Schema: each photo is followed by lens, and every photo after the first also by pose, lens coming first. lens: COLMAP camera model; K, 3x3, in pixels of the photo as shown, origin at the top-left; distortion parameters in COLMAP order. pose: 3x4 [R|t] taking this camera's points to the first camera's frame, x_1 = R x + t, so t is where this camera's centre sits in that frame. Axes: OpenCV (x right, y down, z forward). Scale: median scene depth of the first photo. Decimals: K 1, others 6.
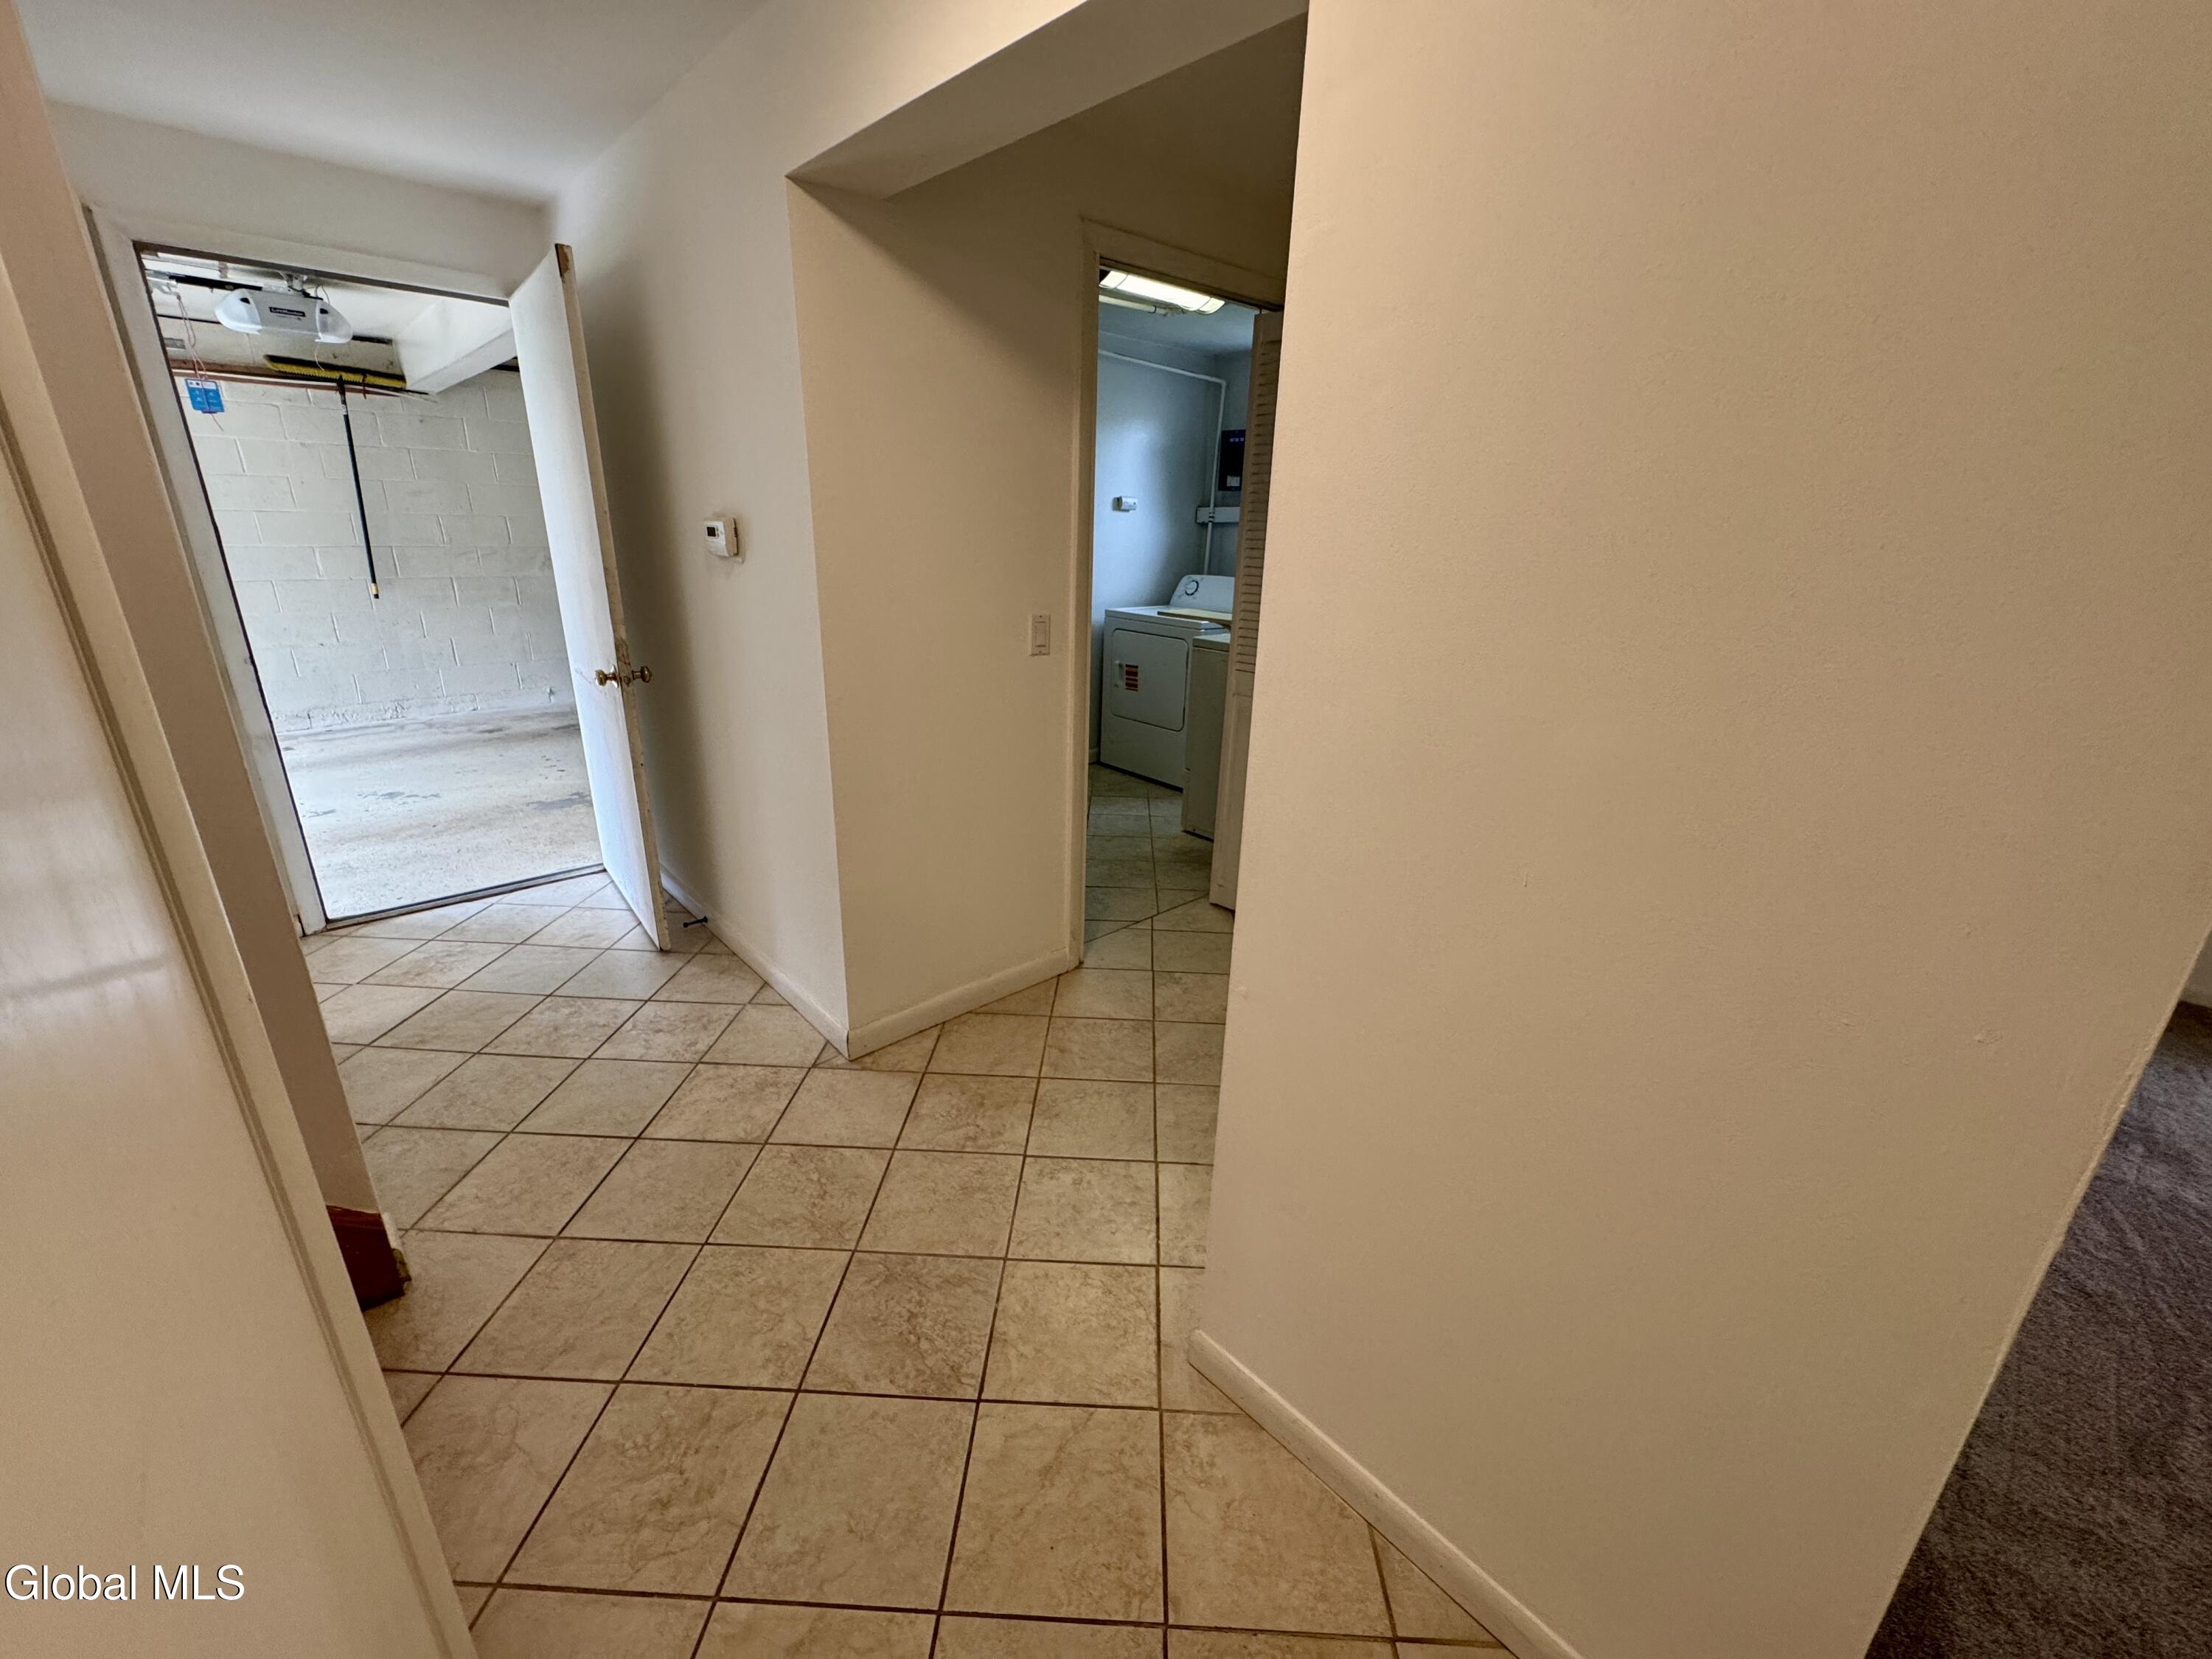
lens RADIAL K [[884.0, 0, 1107.1], [0, 884.0, 835.7], [0, 0, 1]] dist [0.000128, 0.000480]
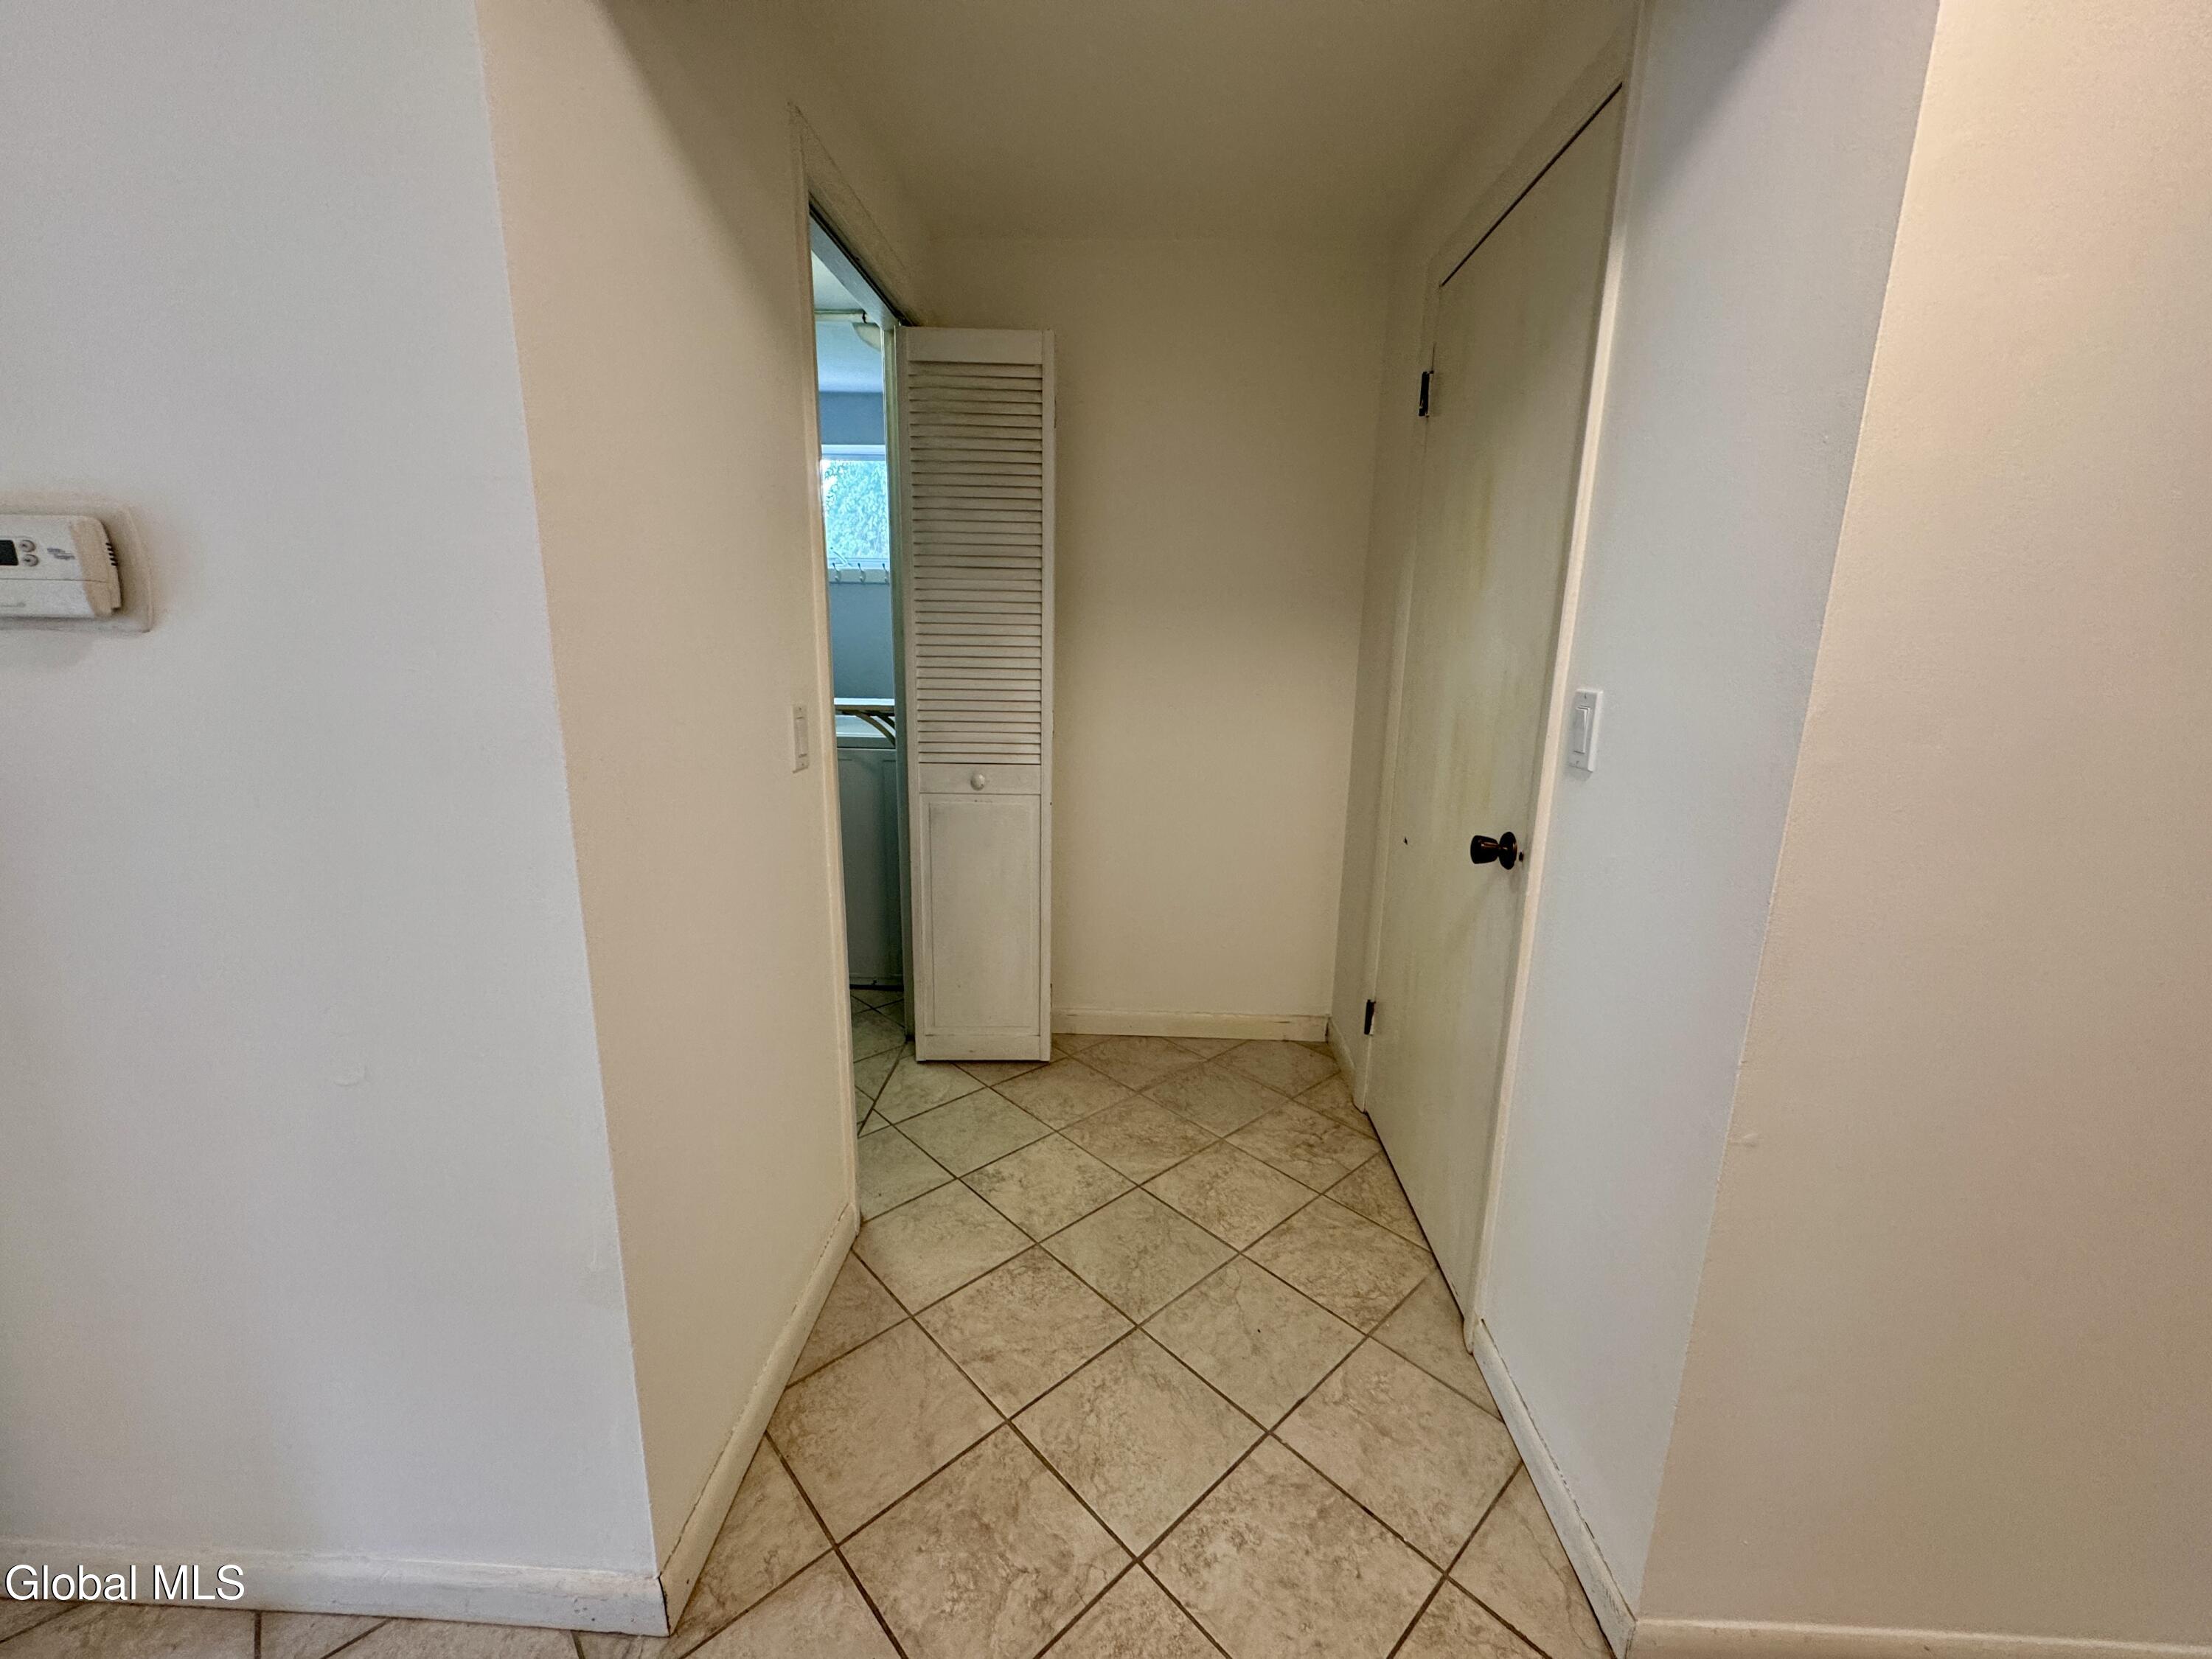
lens RADIAL K [[884.0, 0, 1106.0], [0, 884.0, 833.1], [0, 0, 1]] dist [0.000128, 0.000480]
pose [[0.705150, -0.175656, 0.686956, -0.518030], [0.242697, 0.970102, -0.001068, -0.152601], [-0.666229, 0.167475, 0.726699, 0.574900]]
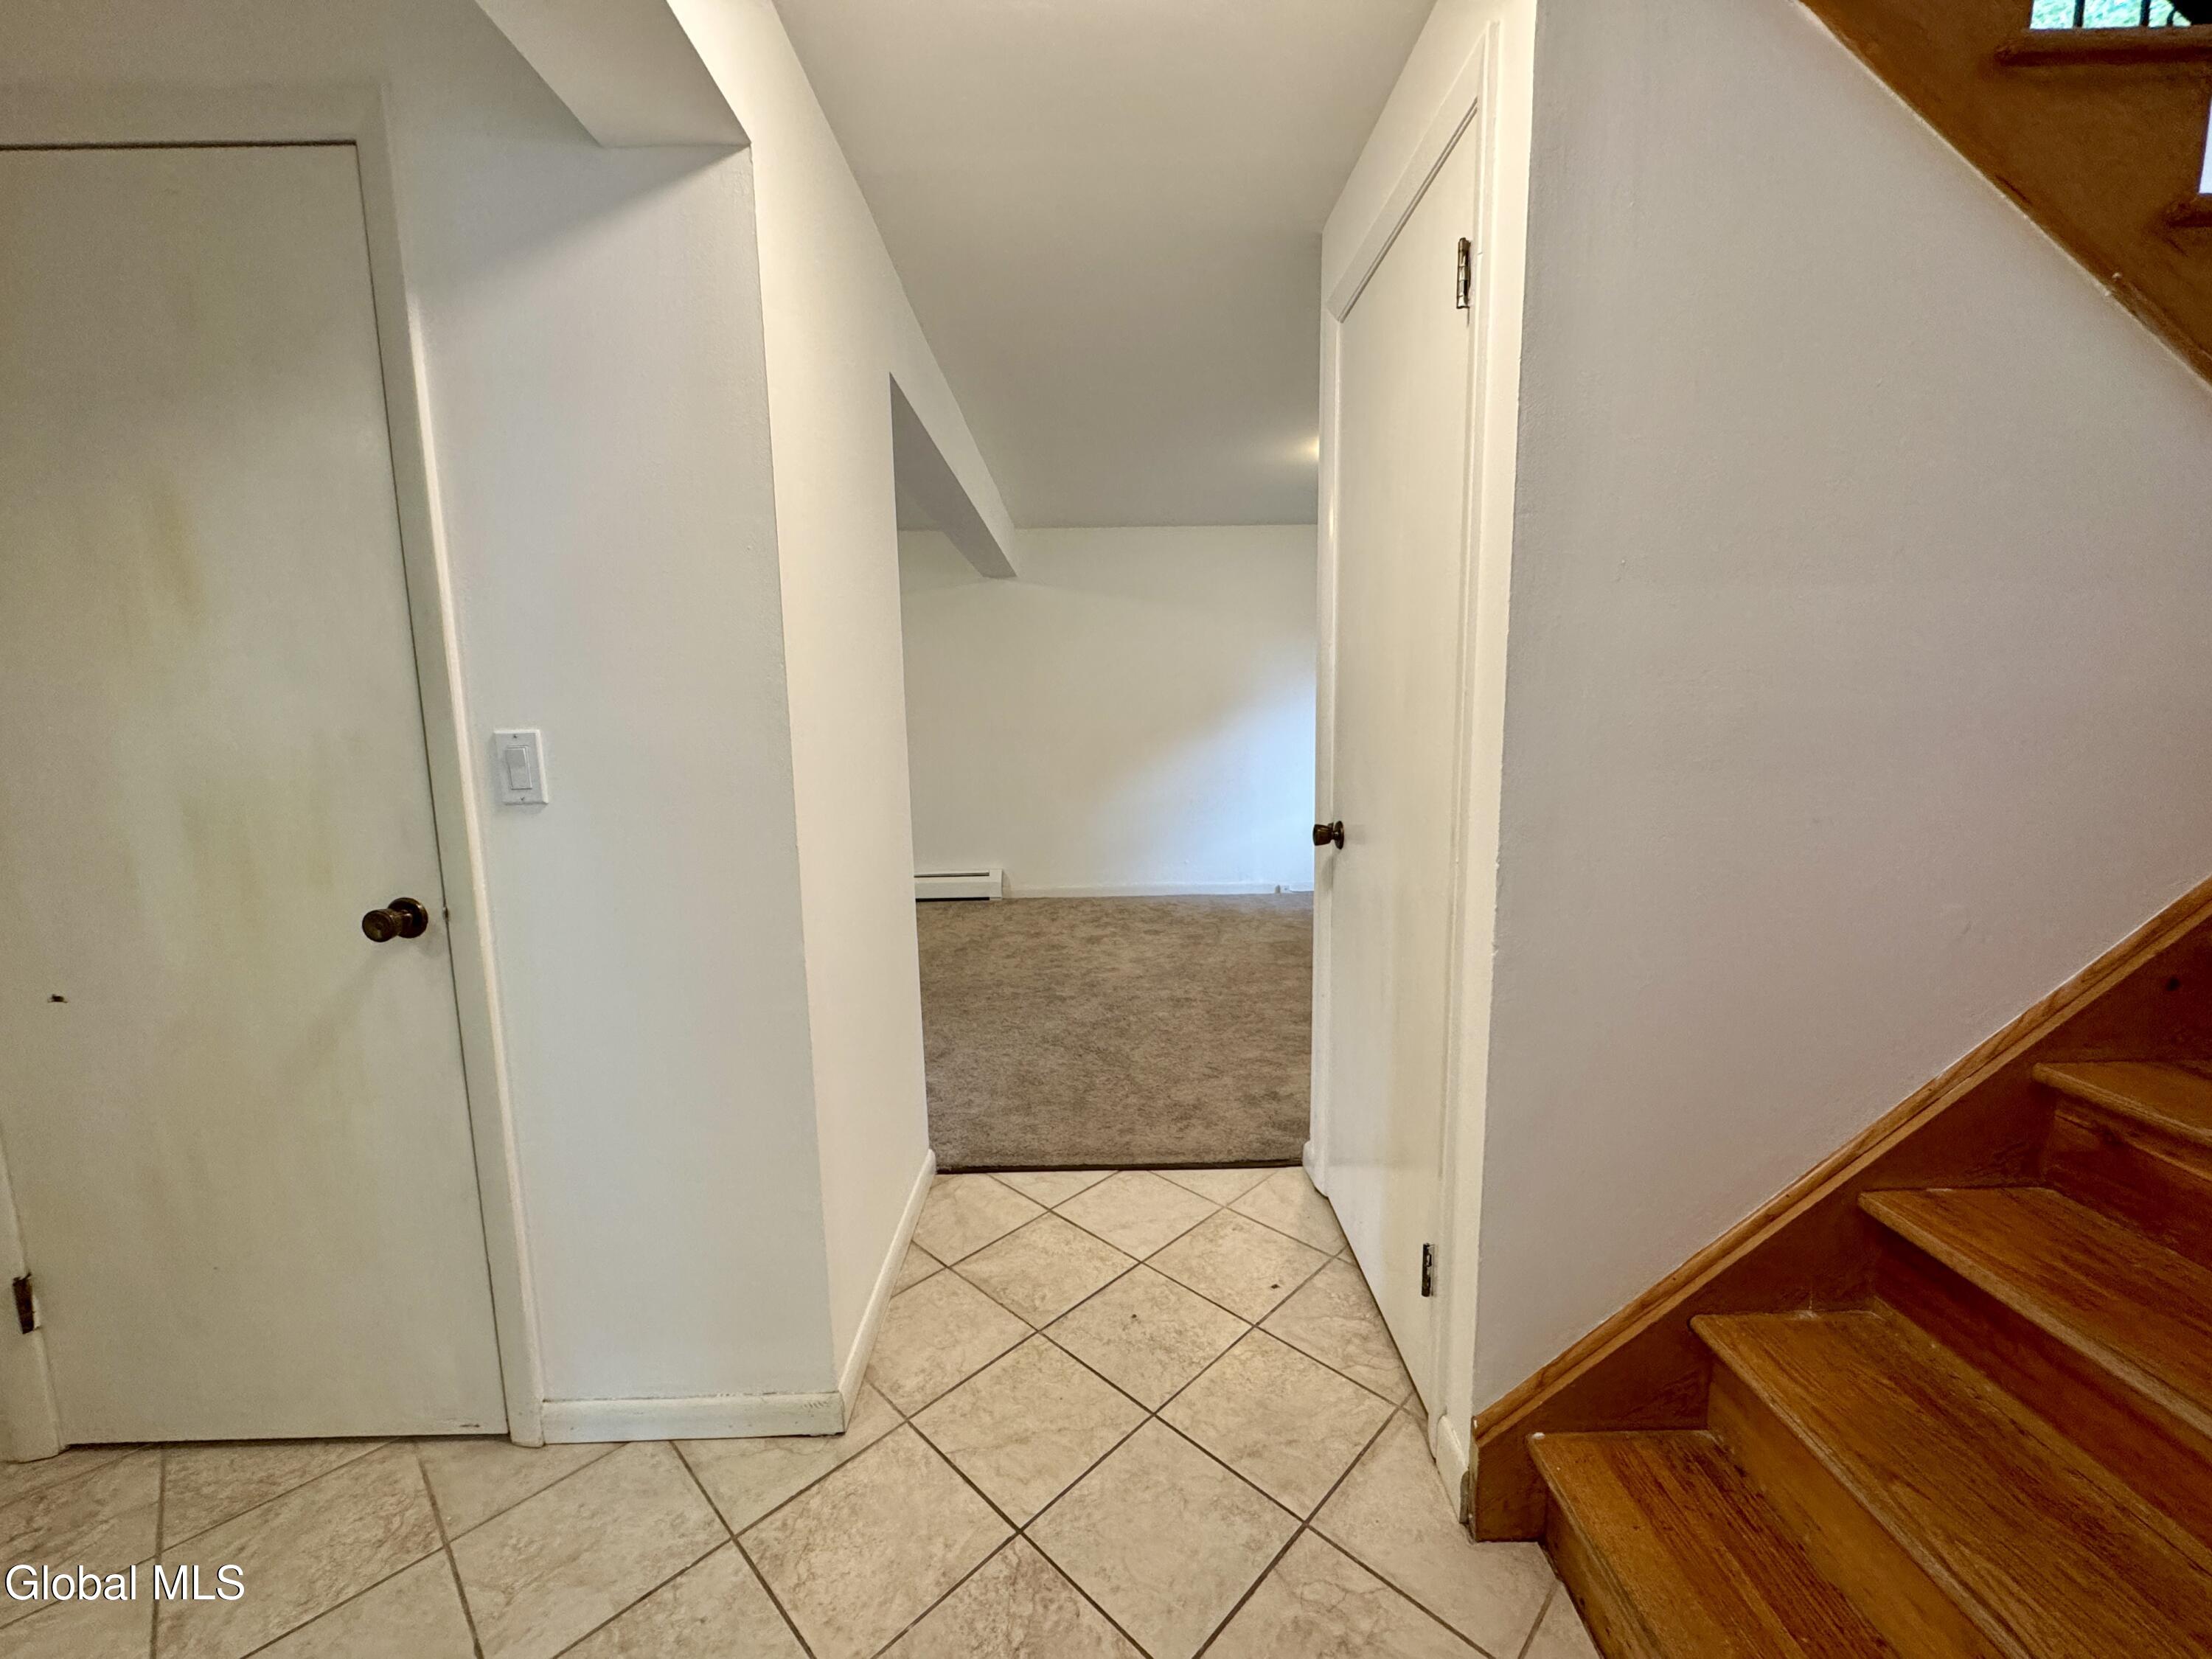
lens RADIAL K [[884.0, 0, 1103.1], [0, 884.0, 843.1], [0, 0, 1]] dist [0.000128, 0.000480]
pose [[-0.737563, -0.113052, 0.665748, -0.618988], [0.227078, 0.886950, 0.402188, -0.276590], [-0.635953, 0.447815, -0.628510, 1.018593]]
